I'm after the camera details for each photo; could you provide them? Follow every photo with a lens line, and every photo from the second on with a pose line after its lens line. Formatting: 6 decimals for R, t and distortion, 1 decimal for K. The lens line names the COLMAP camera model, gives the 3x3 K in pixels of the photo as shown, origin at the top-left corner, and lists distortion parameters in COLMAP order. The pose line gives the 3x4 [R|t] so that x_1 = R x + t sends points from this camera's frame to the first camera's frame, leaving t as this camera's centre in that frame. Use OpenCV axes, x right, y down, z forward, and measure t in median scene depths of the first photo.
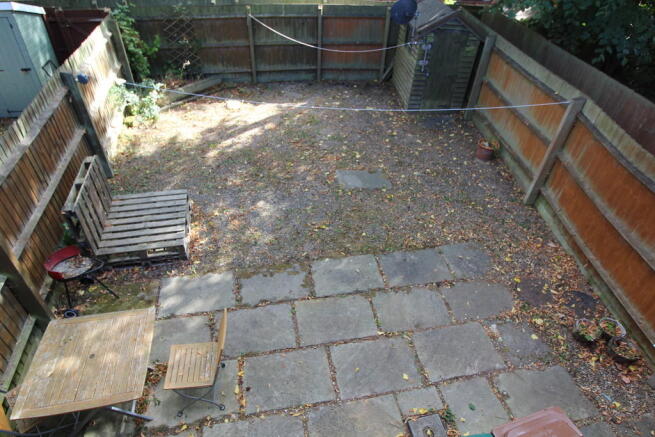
lens RADIAL K [[381.2, 0, 326.1], [0, 381.2, 217.0], [0, 0, 1]] dist [0.007917, 0.000490]
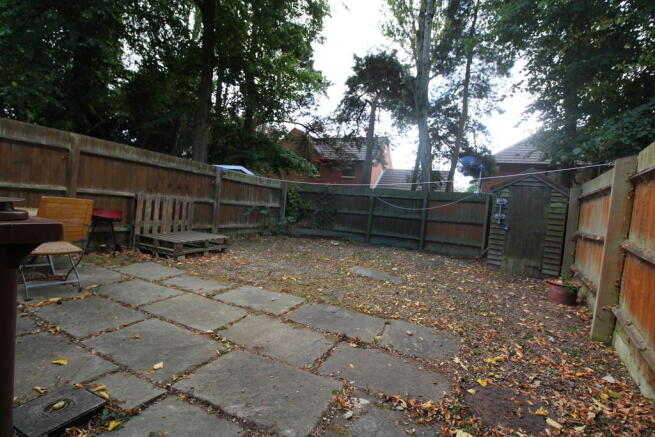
lens RADIAL K [[304.5, 0, 325.1], [0, 304.5, 218.0], [0, 0, 1]] dist [-0.009286, -0.001138]
pose [[0.804156, 0.055971, -0.591778, 0.485947], [-0.424322, 0.751246, -0.505549, 0.256135], [0.416275, 0.657645, 0.627868, 0.440632]]
